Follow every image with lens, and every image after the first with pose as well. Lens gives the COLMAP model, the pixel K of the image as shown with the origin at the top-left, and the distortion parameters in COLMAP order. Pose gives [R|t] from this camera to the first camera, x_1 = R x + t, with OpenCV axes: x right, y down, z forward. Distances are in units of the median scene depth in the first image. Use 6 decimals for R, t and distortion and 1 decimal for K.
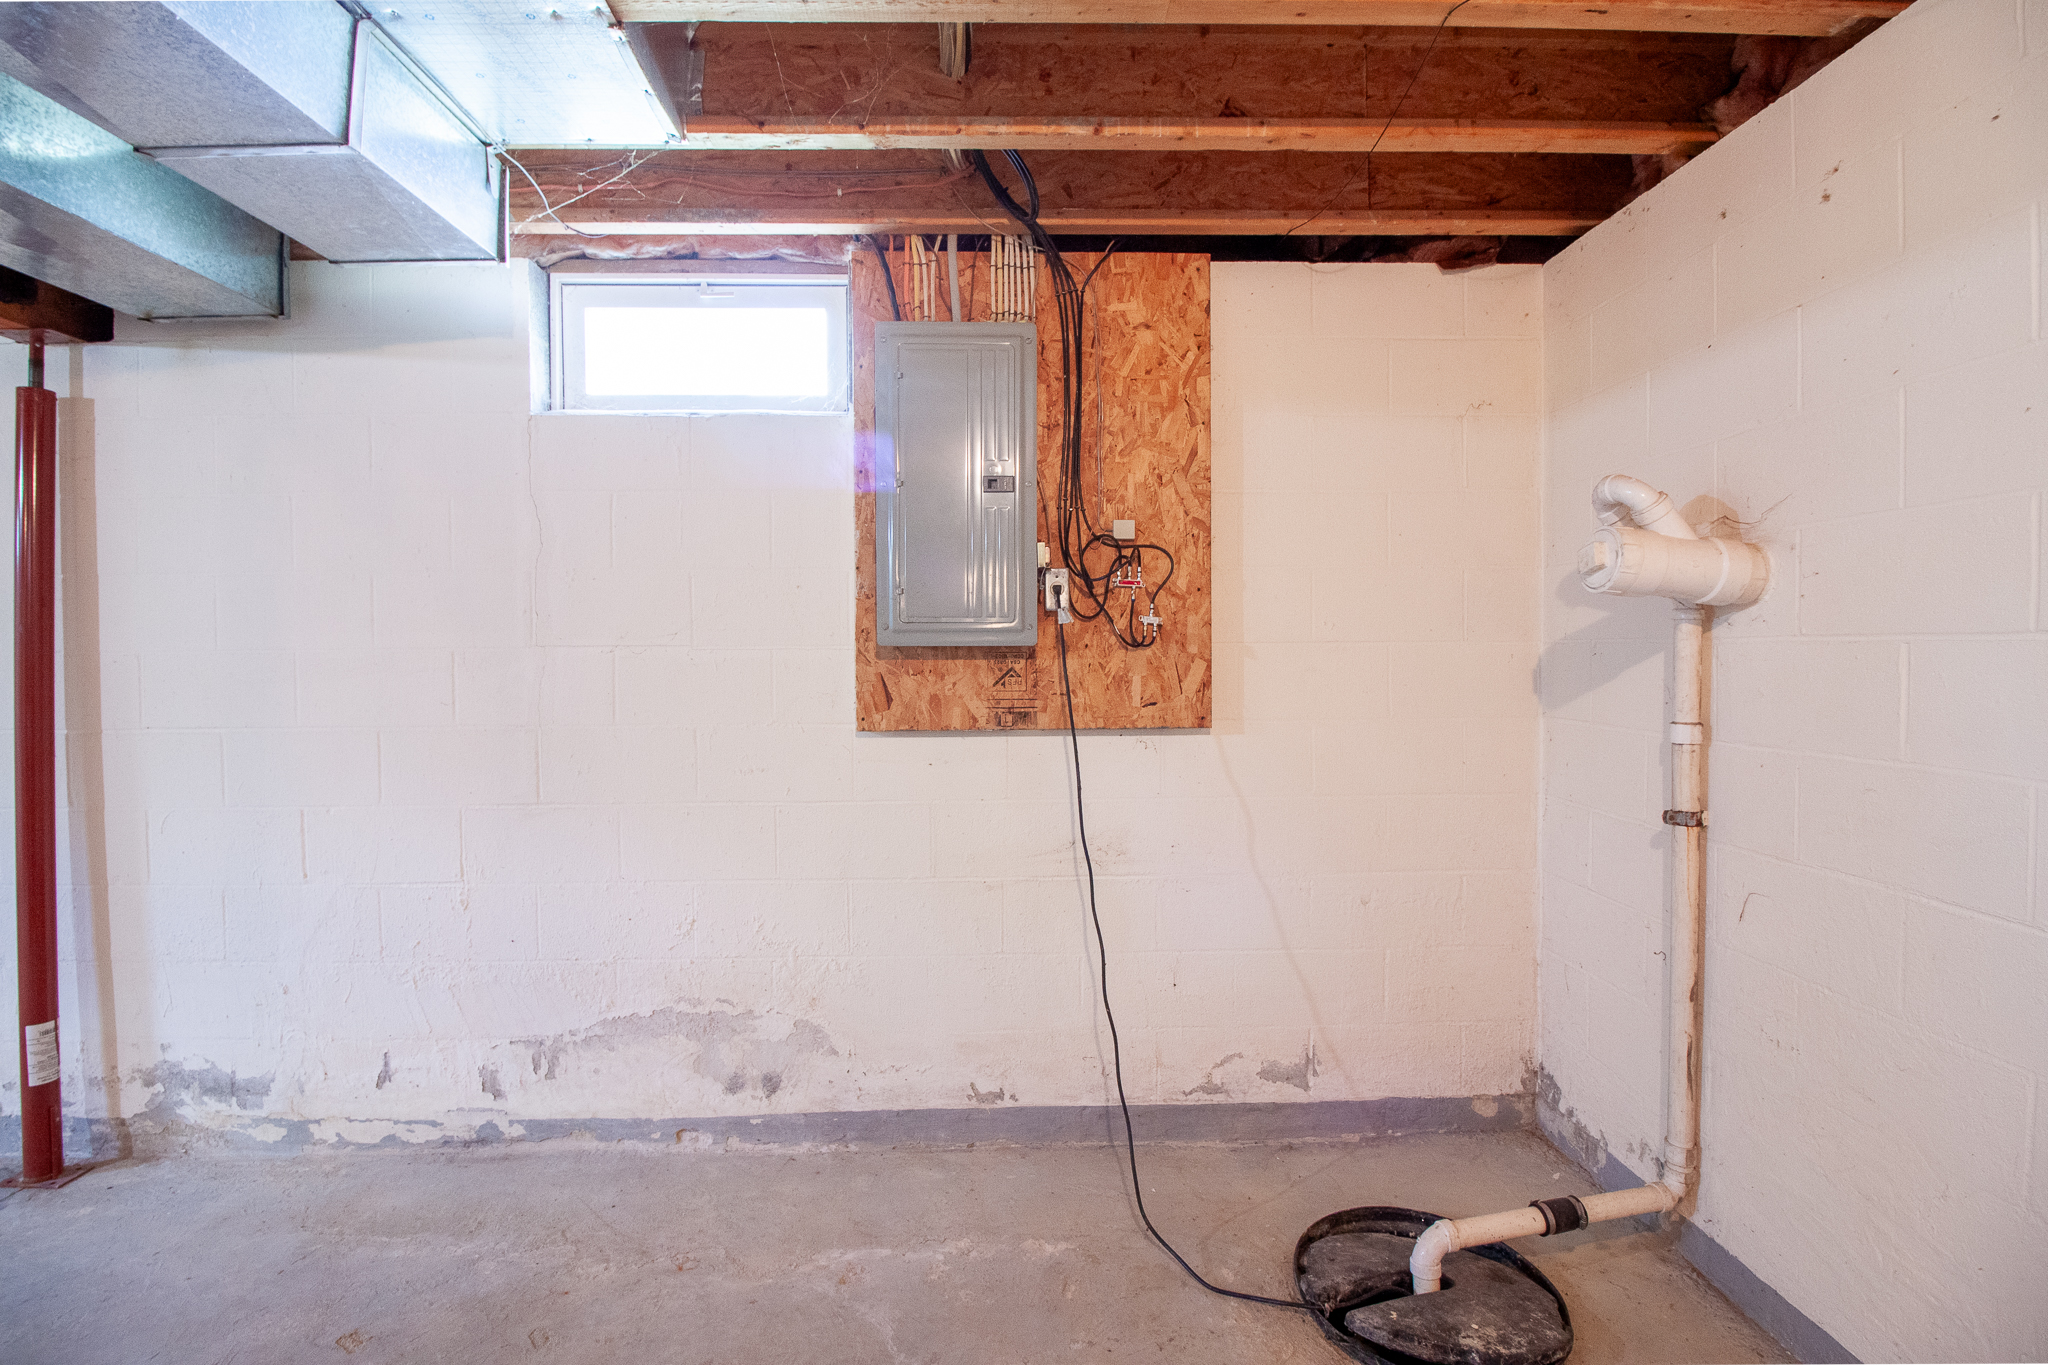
lens RADIAL K [[946.4, 0, 1022.3], [0, 946.4, 684.3], [0, 0, 1]] dist [-0.002508, -0.010665]
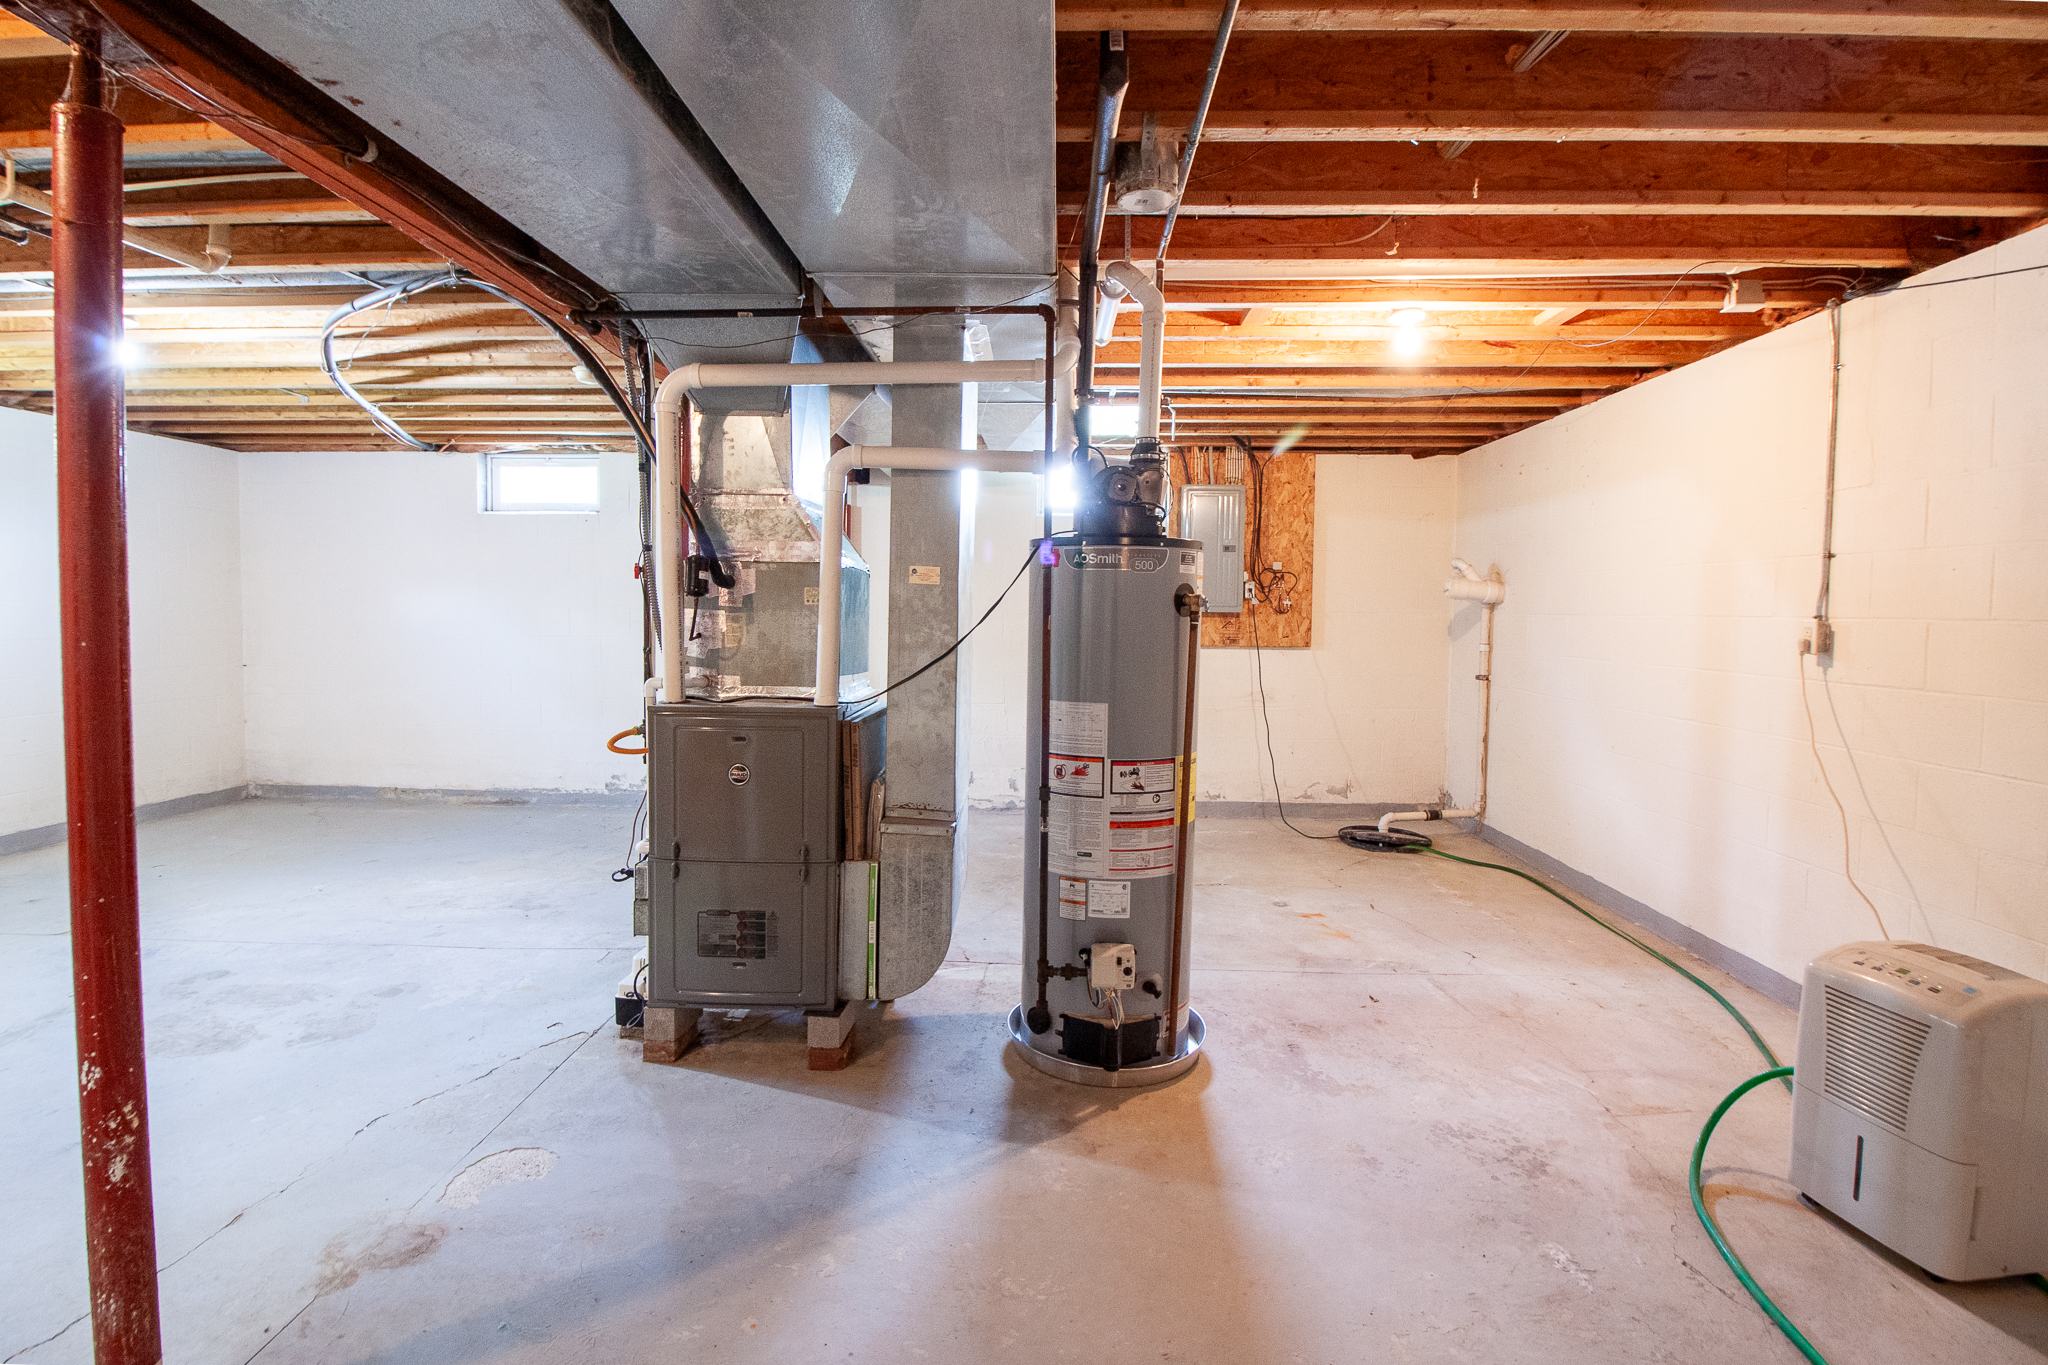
lens RADIAL K [[946.4, 0, 1030.0], [0, 946.4, 664.5], [0, 0, 1]] dist [-0.002508, -0.010665]
pose [[0.998527, 0.019759, -0.050527, -0.406094], [-0.018445, 0.999483, 0.026341, 0.040204], [0.051022, -0.025371, 0.998375, -1.499996]]
